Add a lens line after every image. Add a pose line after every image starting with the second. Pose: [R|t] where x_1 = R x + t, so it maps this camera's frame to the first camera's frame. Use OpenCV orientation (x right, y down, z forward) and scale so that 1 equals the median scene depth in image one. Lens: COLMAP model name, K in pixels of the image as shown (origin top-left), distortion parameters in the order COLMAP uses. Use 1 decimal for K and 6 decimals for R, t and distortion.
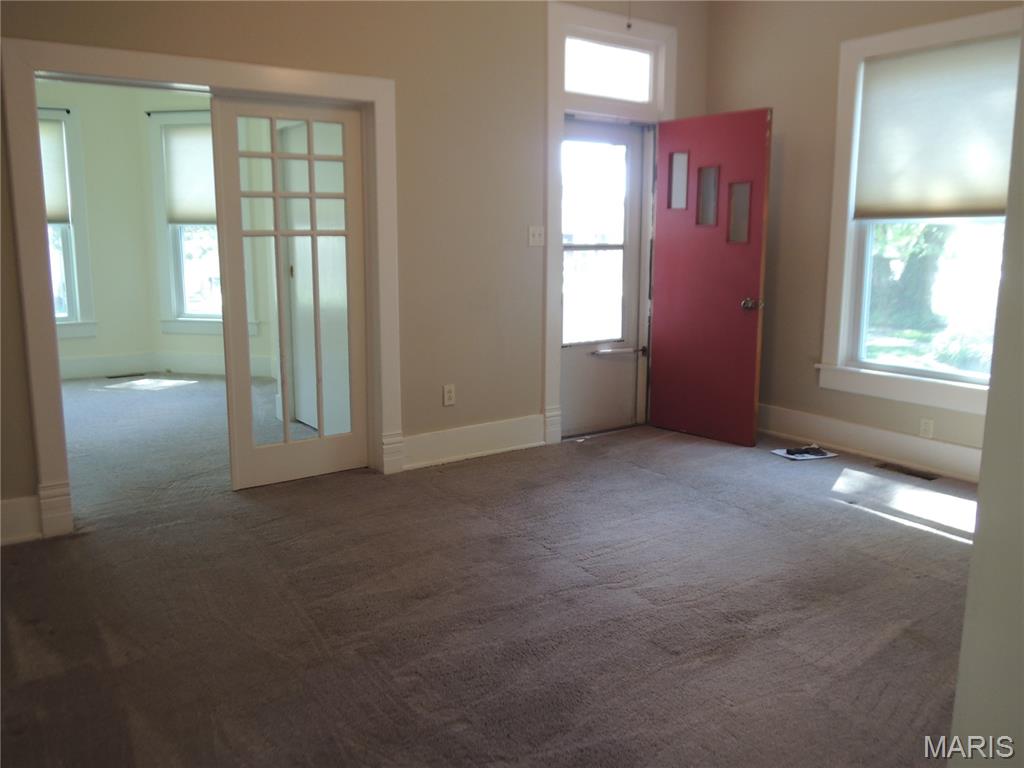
lens RADIAL K [[840.2, 0, 507.5], [0, 840.2, 382.9], [0, 0, 1]] dist [-0.011794, -0.004040]
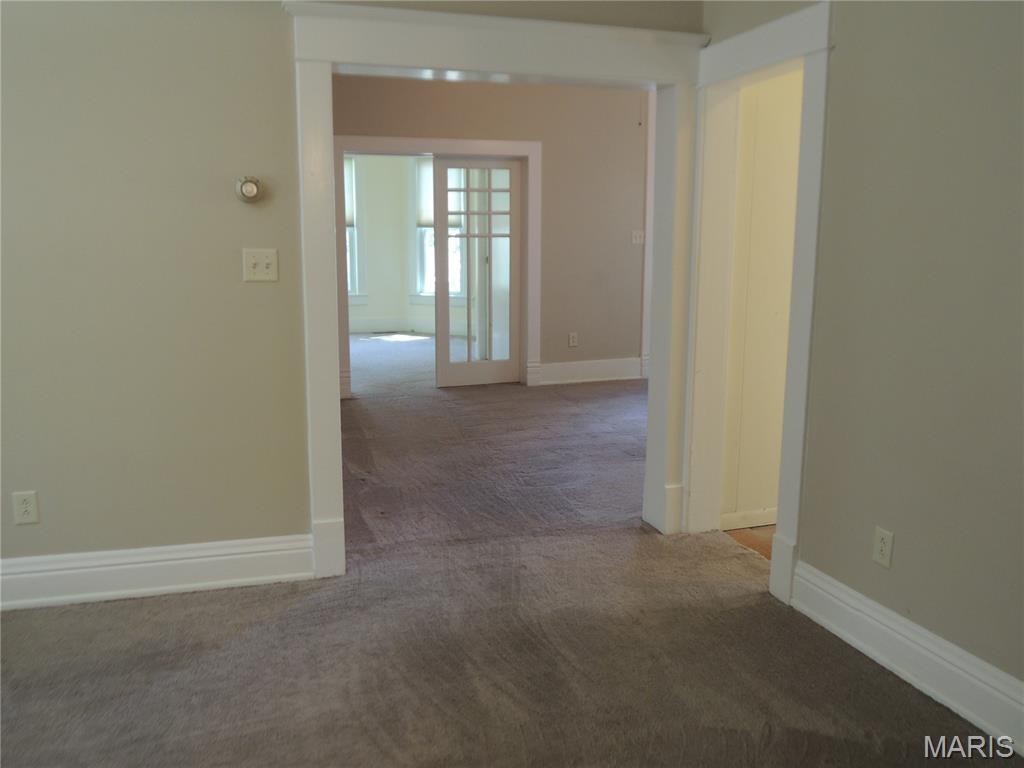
lens RADIAL K [[840.2, 0, 513.9], [0, 840.2, 383.4], [0, 0, 1]] dist [-0.011794, -0.004040]
pose [[0.959478, 0.051834, -0.276975, 0.272460], [-0.051437, 0.998638, 0.008702, 0.091384], [0.277049, 0.005897, 0.960838, -0.547196]]
